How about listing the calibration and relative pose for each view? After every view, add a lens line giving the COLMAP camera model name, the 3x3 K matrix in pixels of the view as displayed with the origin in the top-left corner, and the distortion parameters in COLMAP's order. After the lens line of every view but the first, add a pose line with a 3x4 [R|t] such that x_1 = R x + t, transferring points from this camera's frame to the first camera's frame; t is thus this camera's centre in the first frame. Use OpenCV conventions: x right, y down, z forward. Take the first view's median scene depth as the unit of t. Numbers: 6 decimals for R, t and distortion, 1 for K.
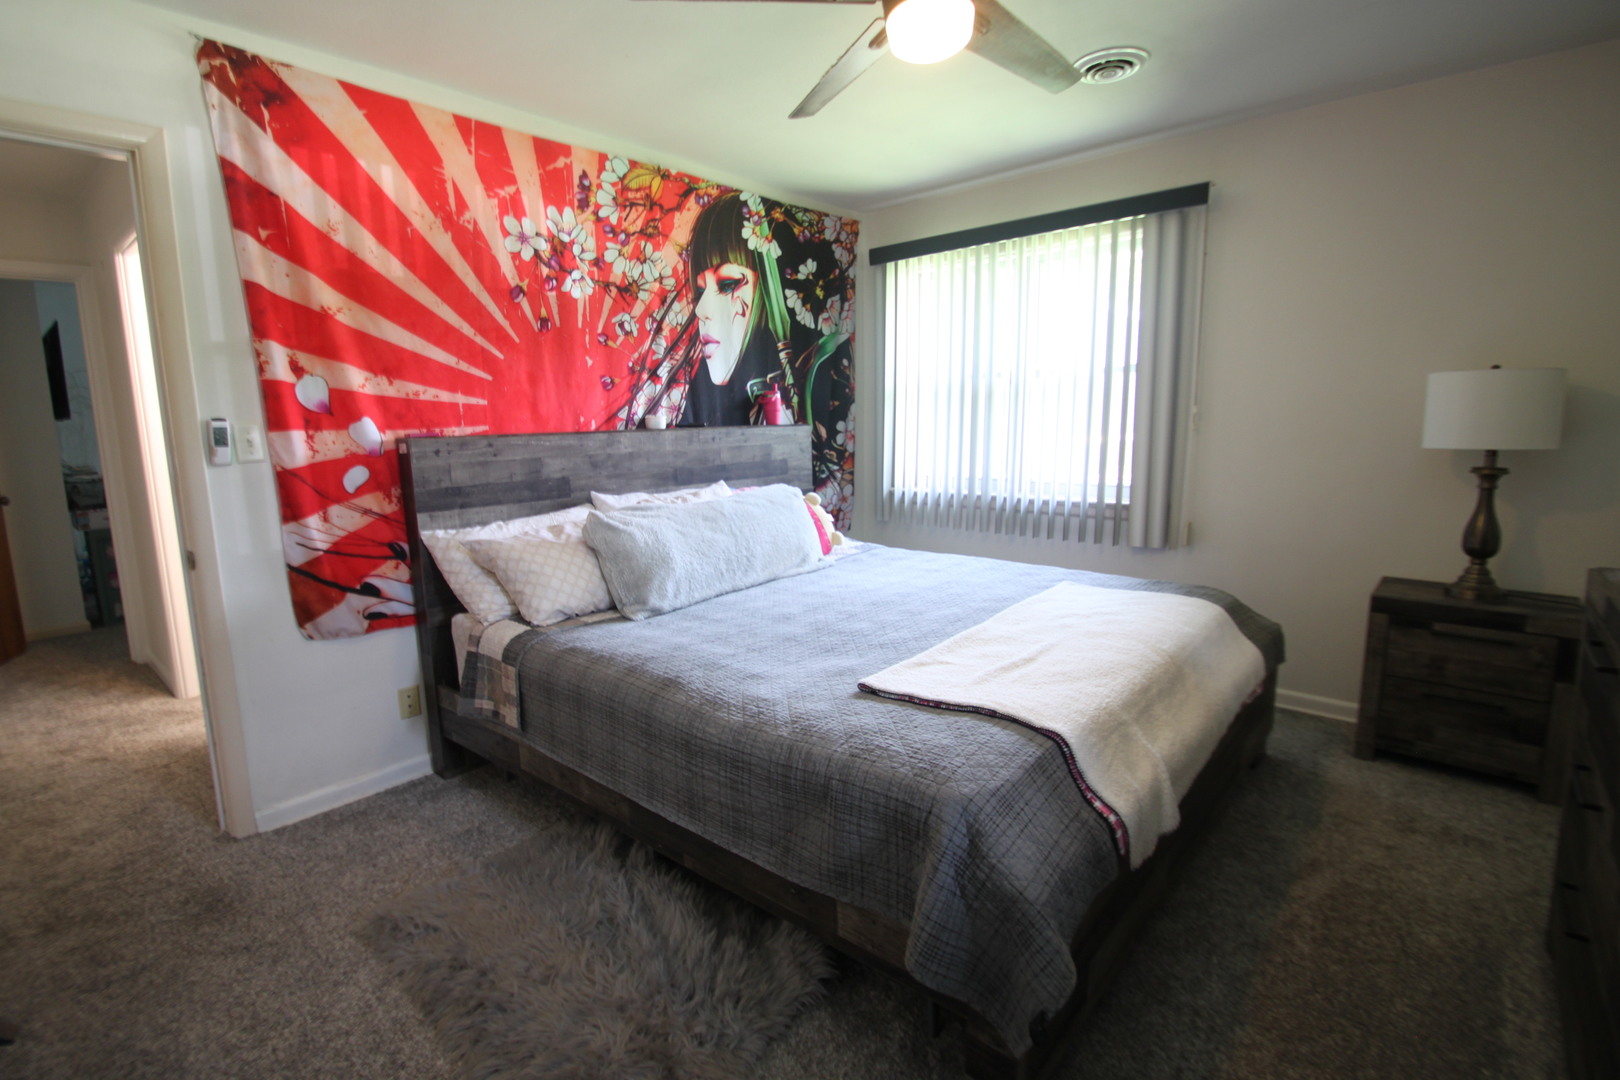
lens RADIAL K [[739.5, 0, 806.7], [0, 739.5, 526.5], [0, 0, 1]] dist [0.002890, -0.015815]
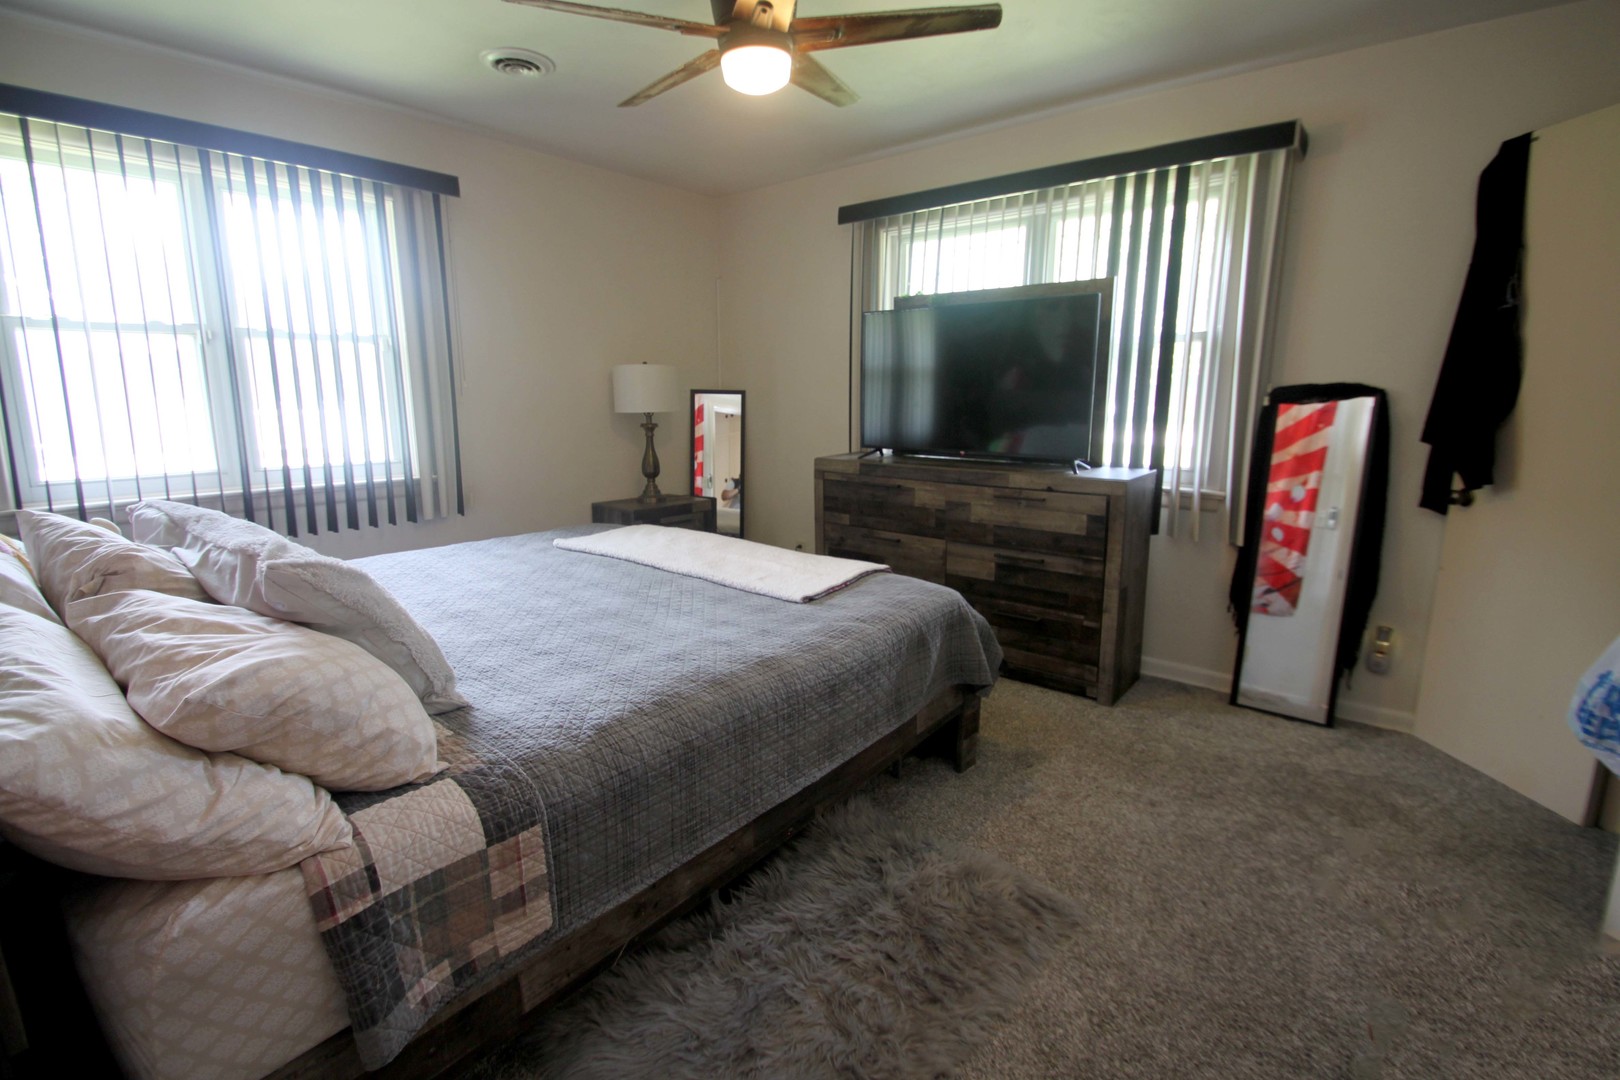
lens RADIAL K [[739.5, 0, 806.7], [0, 739.5, 526.5], [0, 0, 1]] dist [0.002890, -0.015815]
pose [[-0.012076, -0.162965, 0.986558, -0.789030], [0.145274, 0.975876, 0.162979, -0.074818], [-0.989318, 0.145289, 0.011890, 0.667859]]
